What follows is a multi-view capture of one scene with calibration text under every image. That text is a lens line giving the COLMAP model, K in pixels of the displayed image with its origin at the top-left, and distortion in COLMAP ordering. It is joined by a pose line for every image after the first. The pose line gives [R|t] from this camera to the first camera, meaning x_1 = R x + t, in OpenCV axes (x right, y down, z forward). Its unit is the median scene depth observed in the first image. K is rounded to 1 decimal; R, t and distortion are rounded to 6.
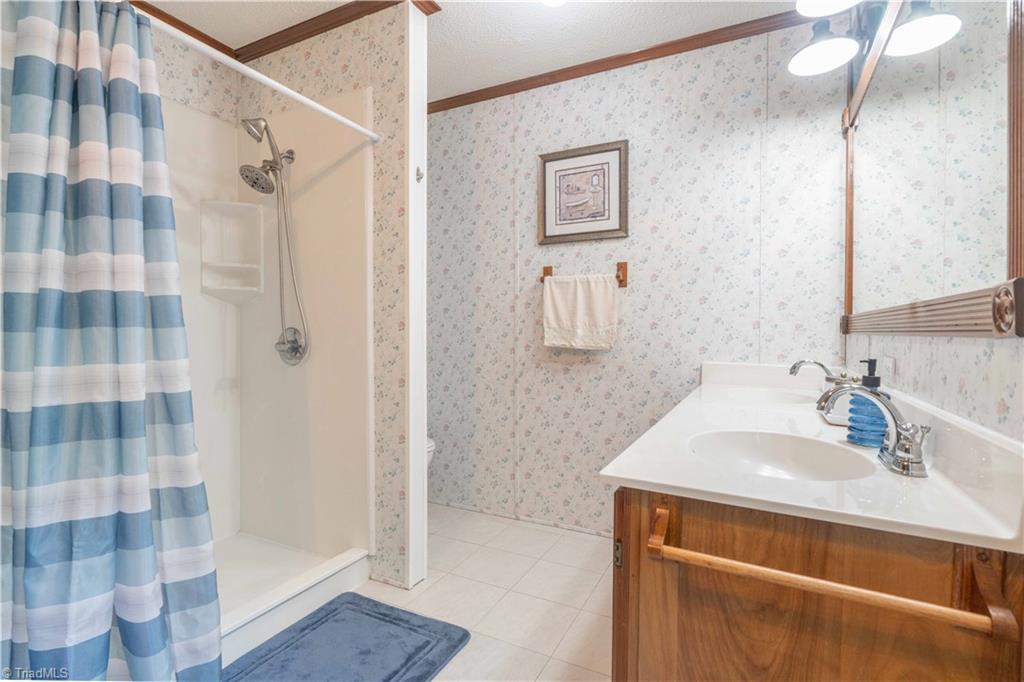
lens RADIAL K [[466.1, 0, 516.6], [0, 466.1, 344.2], [0, 0, 1]] dist [-0.002900, -0.000534]
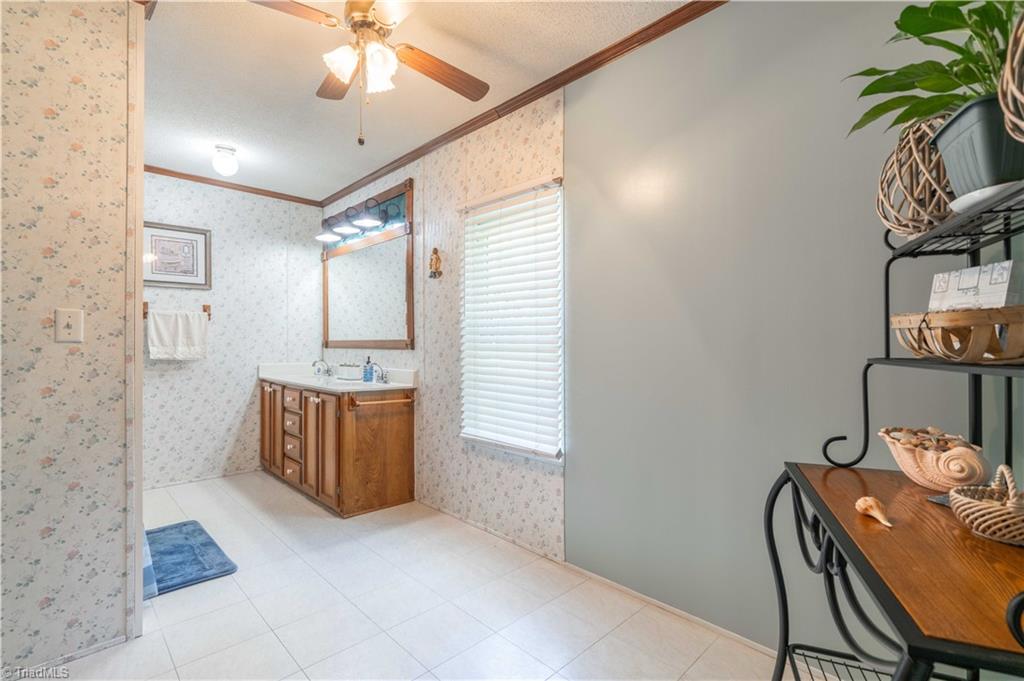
lens RADIAL K [[466.1, 0, 516.6], [0, 466.1, 343.7], [0, 0, 1]] dist [-0.002900, -0.000534]
pose [[0.339069, -0.005312, 0.940747, -0.914482], [0.020309, 0.999792, -0.001674, -0.017858], [-0.940542, 0.019673, 0.339106, -0.539938]]
